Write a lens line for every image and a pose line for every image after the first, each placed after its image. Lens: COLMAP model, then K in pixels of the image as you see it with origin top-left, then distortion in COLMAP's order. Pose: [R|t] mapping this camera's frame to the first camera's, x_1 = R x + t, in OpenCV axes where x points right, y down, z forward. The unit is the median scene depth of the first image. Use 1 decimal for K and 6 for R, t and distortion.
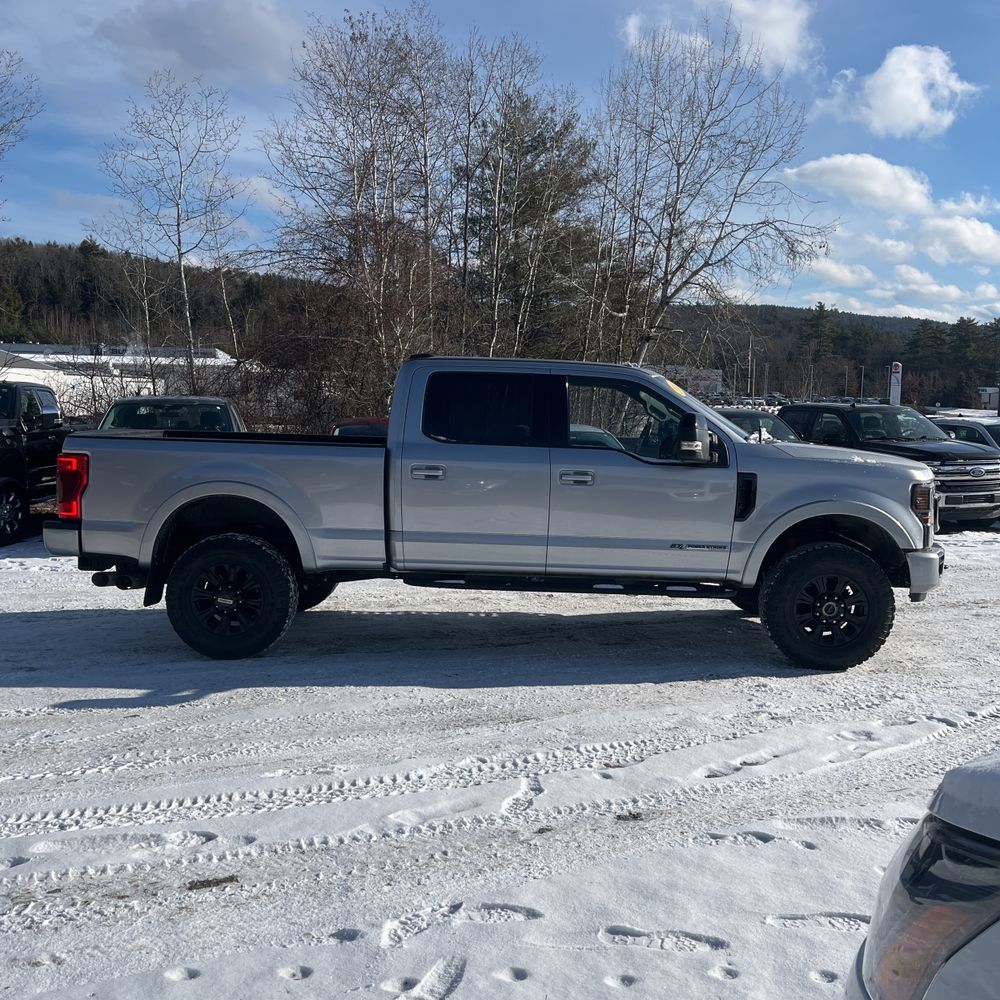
lens RADIAL K [[1016.3, 0, 501.1], [0, 1016.3, 492.8], [0, 0, 1]] dist [0.023824, 0.000000]
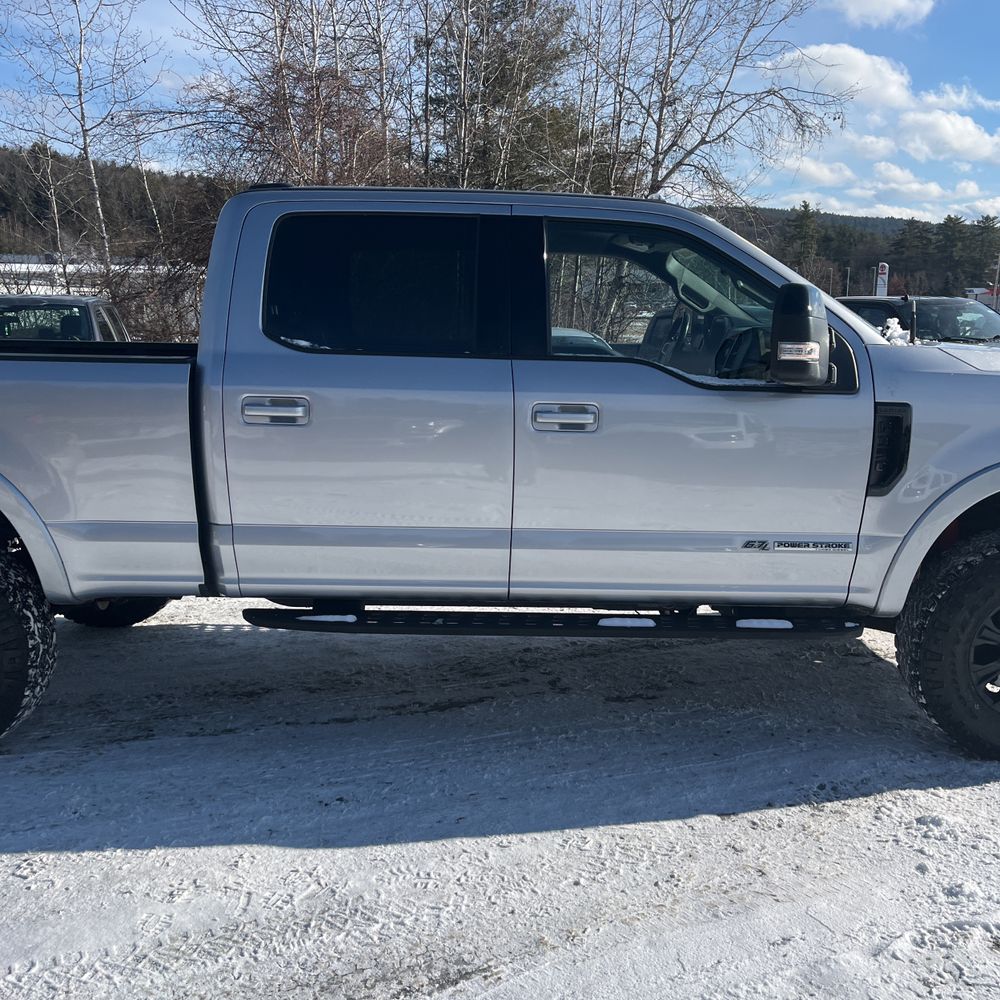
lens RADIAL K [[1016.3, 0, 506.6], [0, 1016.3, 506.3], [0, 0, 1]] dist [0.023824, 0.000000]
pose [[0.999531, -0.017760, 0.024929, 0.008681], [0.015162, 0.994794, 0.100768, -0.006383], [-0.026589, -0.100343, 0.994598, 0.136770]]
